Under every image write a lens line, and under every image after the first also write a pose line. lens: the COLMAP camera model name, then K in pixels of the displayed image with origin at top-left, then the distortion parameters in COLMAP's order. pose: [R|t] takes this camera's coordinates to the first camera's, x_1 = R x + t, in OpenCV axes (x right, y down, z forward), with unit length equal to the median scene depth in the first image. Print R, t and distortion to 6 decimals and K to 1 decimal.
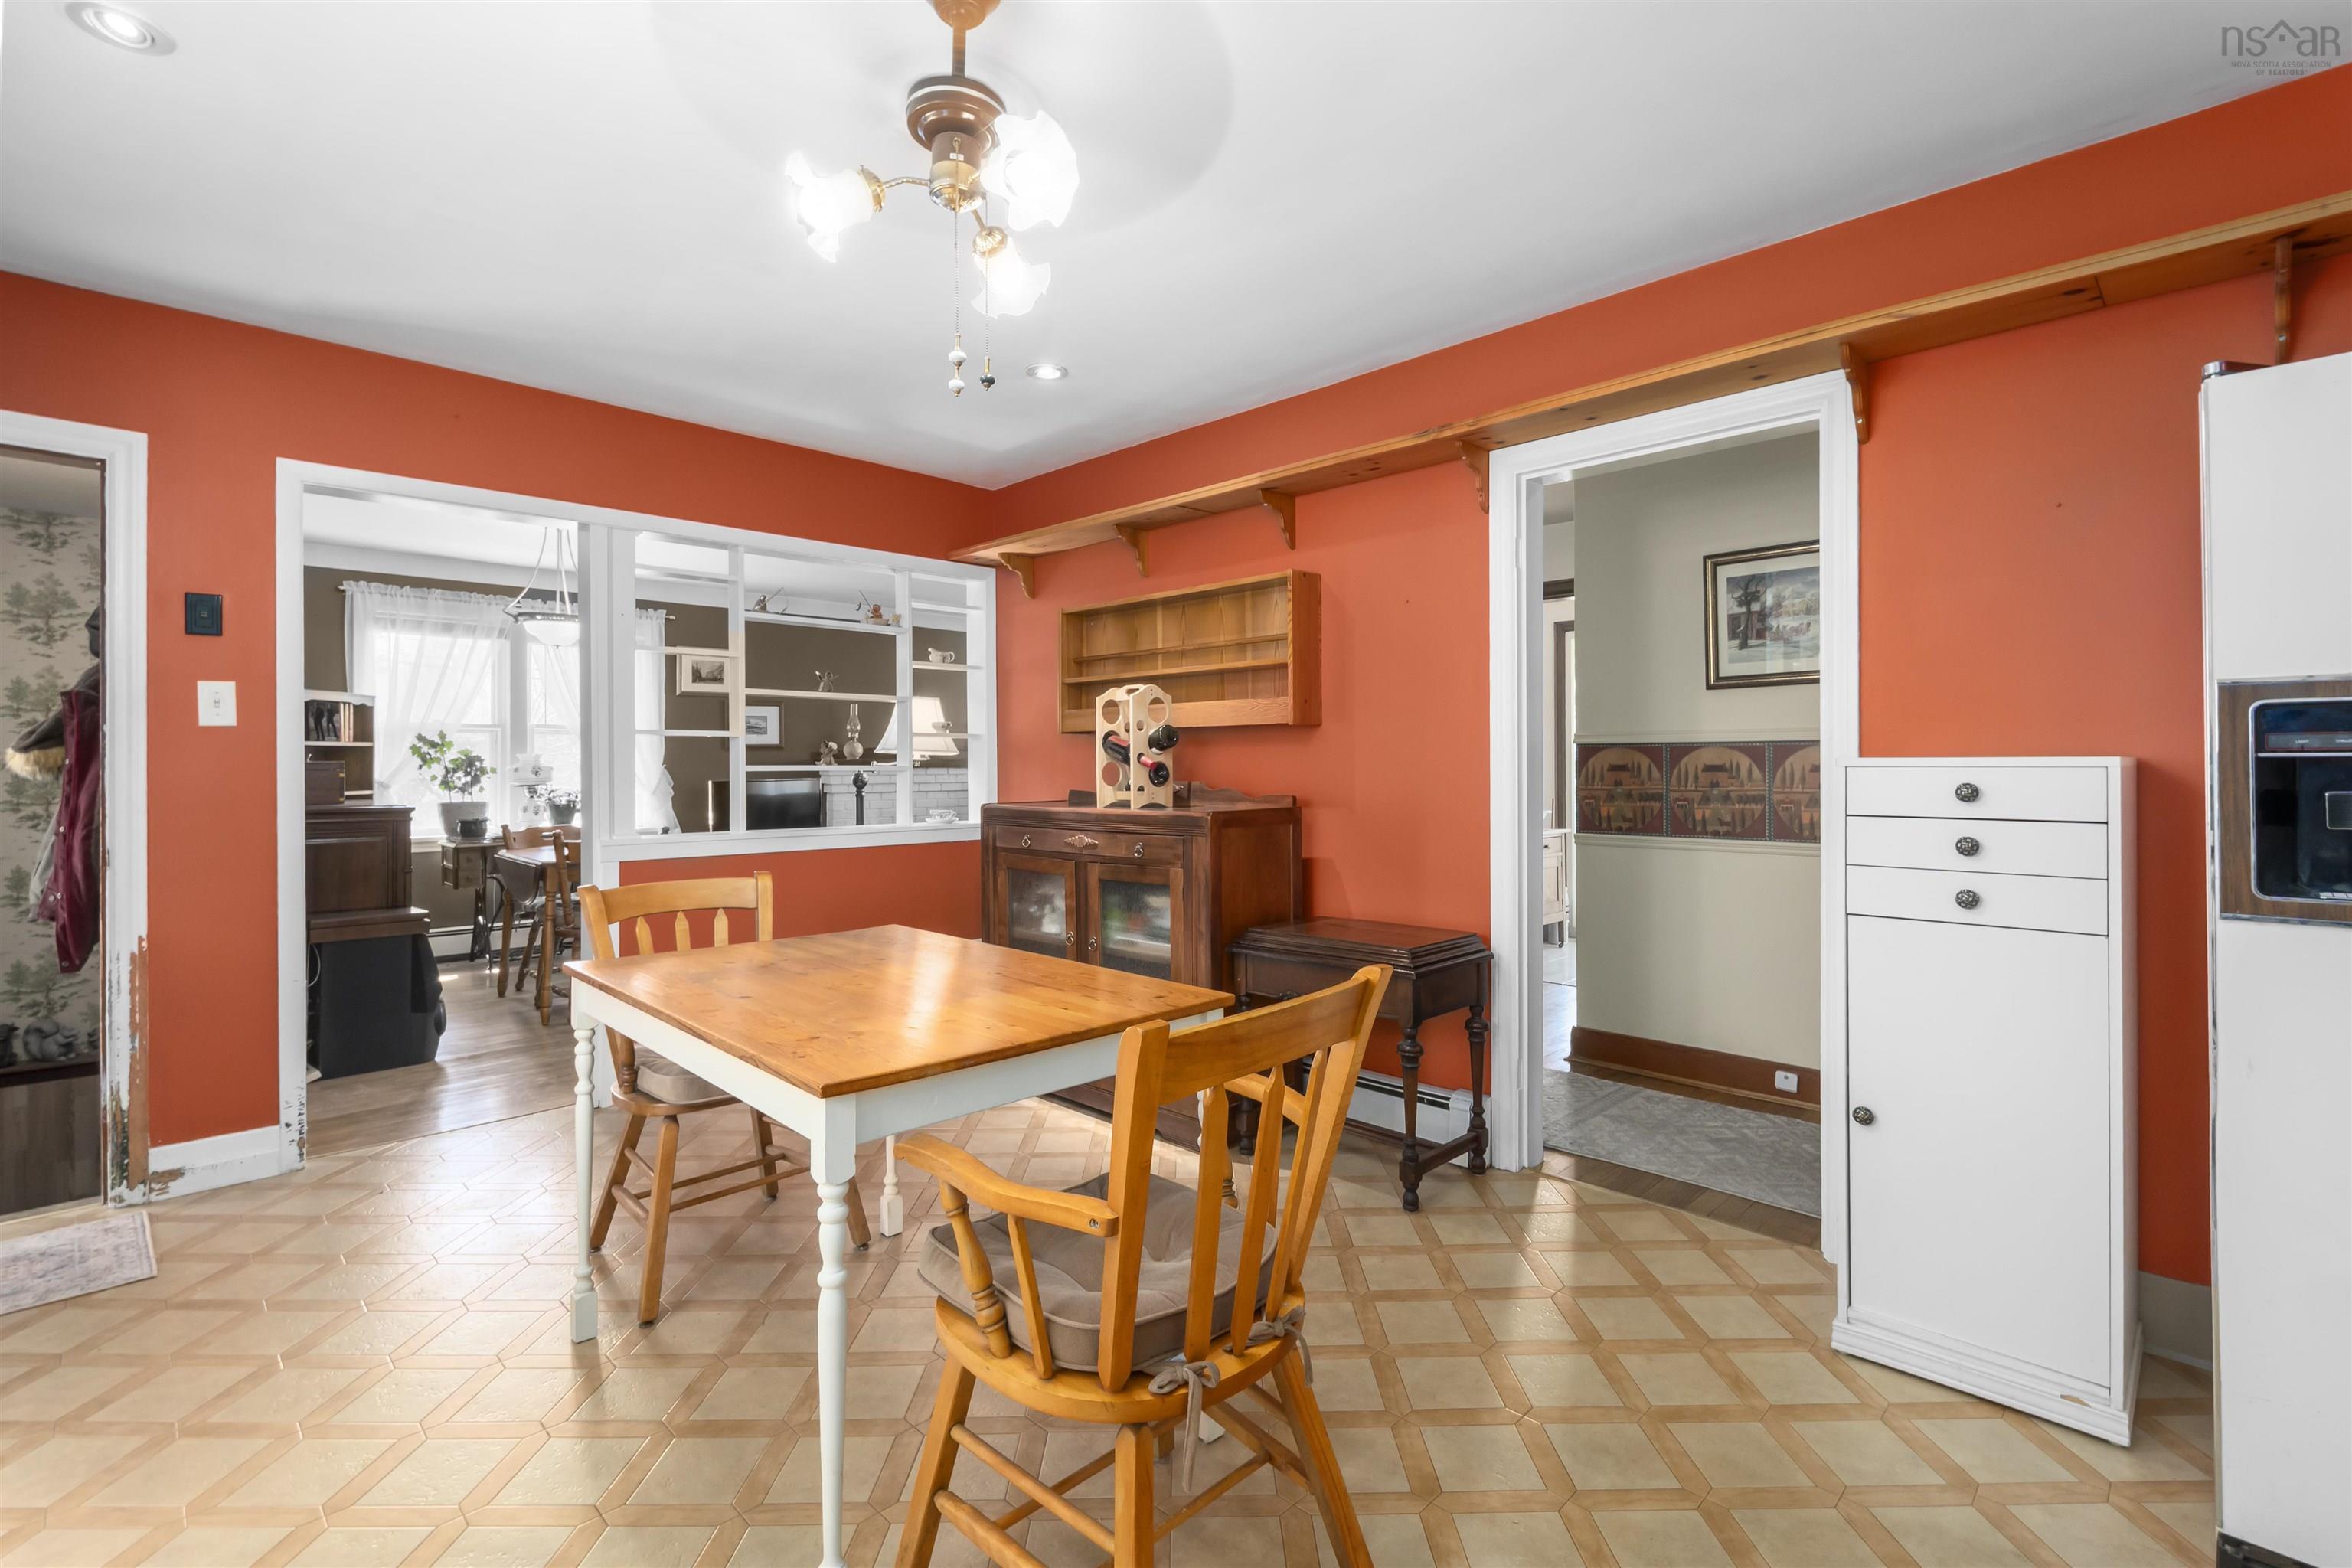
lens RADIAL K [[1058.5, 0, 1183.1], [0, 1058.5, 770.6], [0, 0, 1]] dist [0.005752, -0.005481]
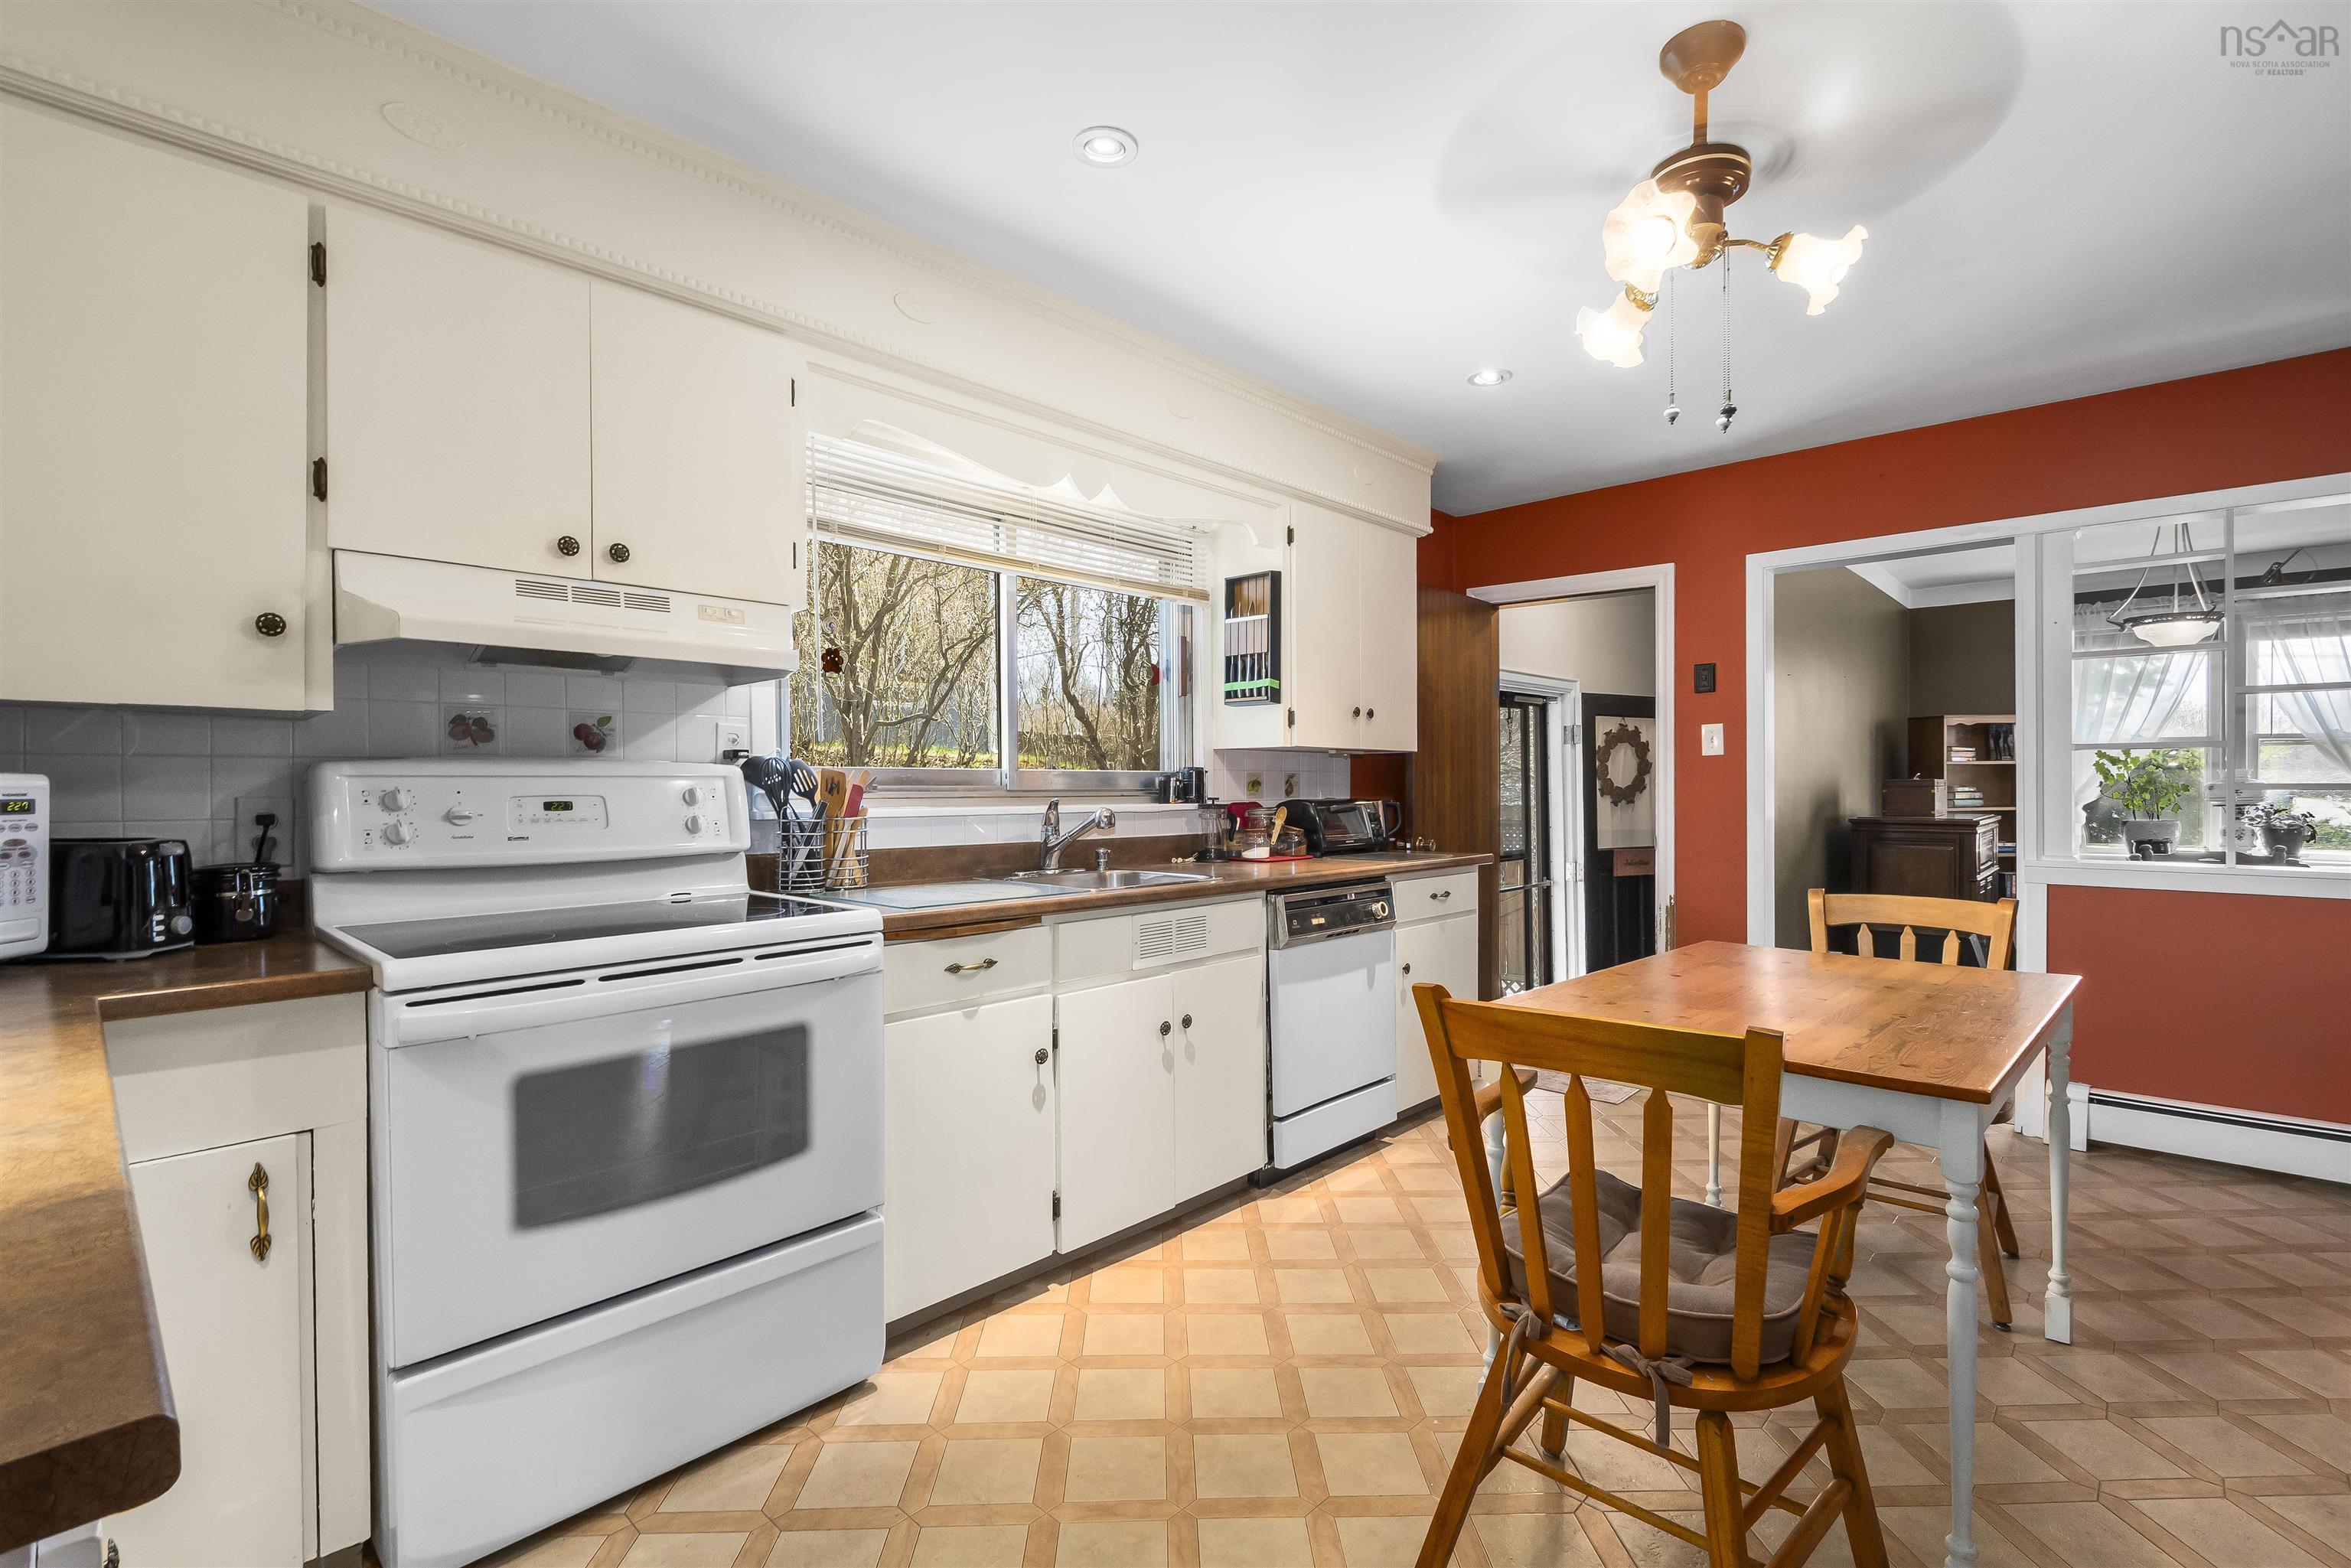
lens RADIAL K [[1058.1, 0, 1196.9], [0, 1058.1, 794.7], [0, 0, 1]] dist [0.005752, -0.005481]
pose [[0.039920, 0.008228, -0.999169, 0.247050], [-0.000799, 0.999966, 0.008202, -0.000393], [0.999203, 0.000471, 0.039925, 0.133197]]
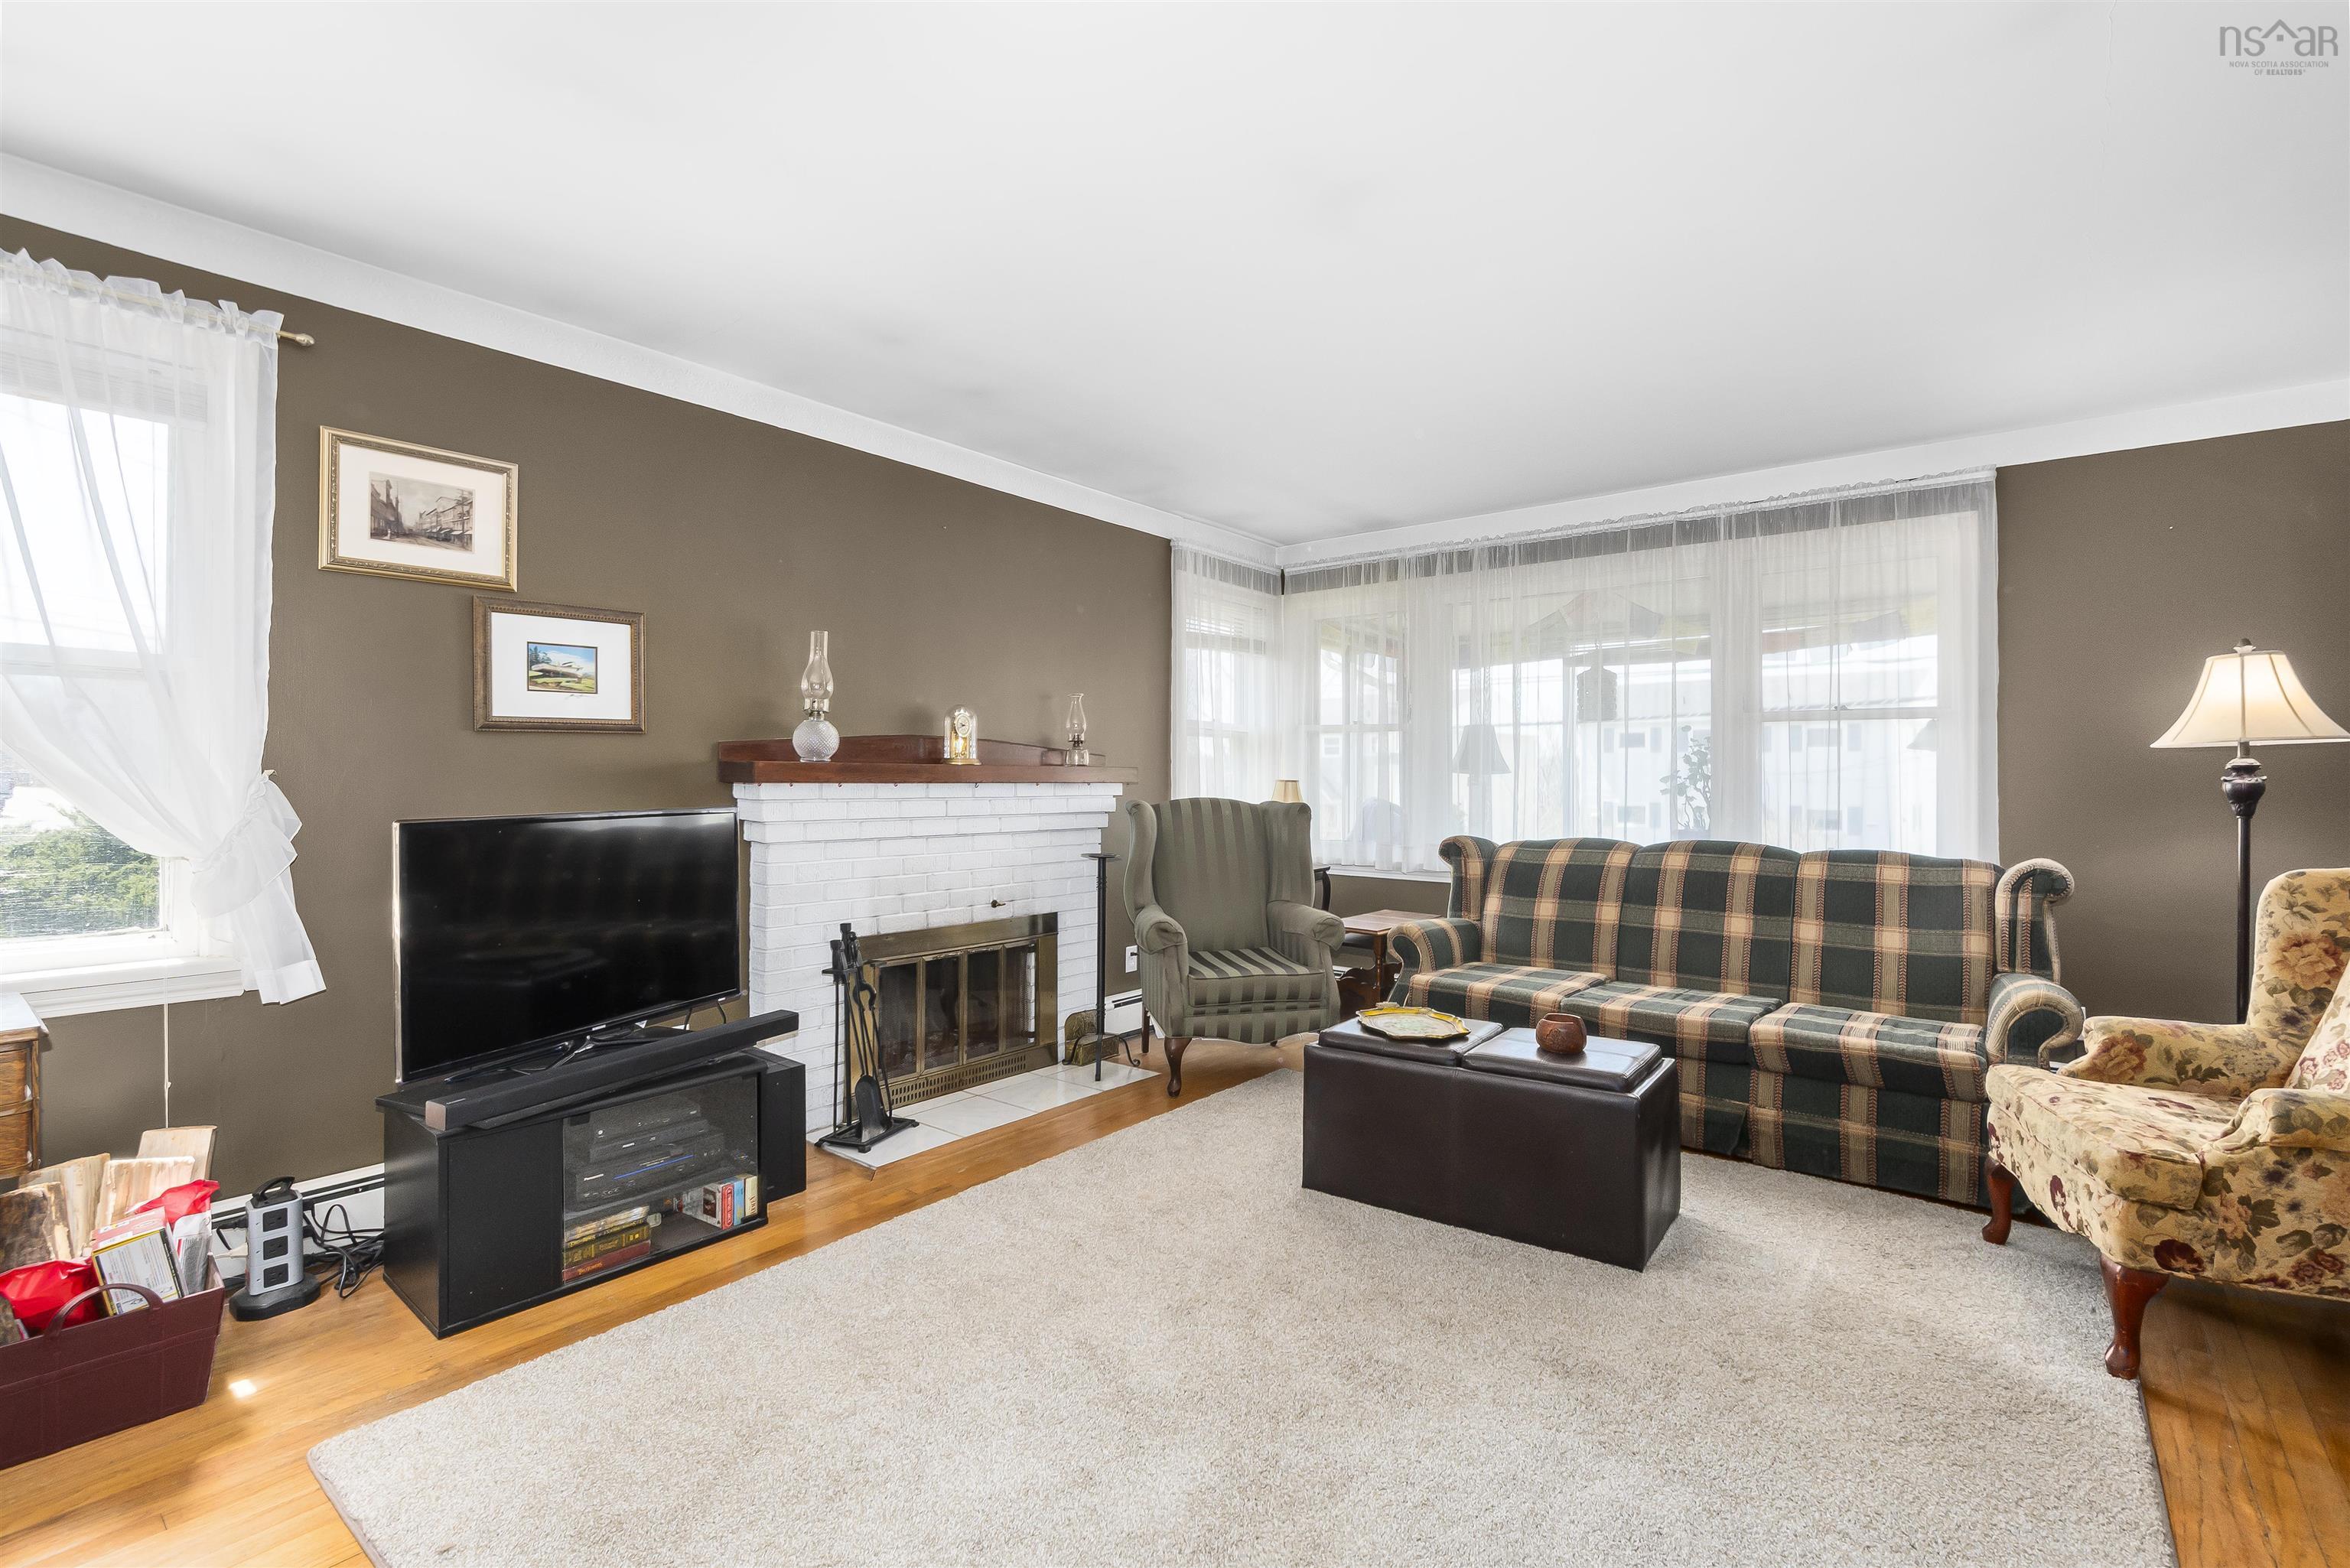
lens RADIAL K [[1057.6, 0, 1196.8], [0, 1057.6, 770.3], [0, 0, 1]] dist [0.005752, -0.005481]
pose [[0.993100, 0.008599, 0.116951, -0.301566], [-0.006977, 0.999874, -0.014275, -0.003065], [-0.117059, 0.013361, 0.993035, 0.808315]]
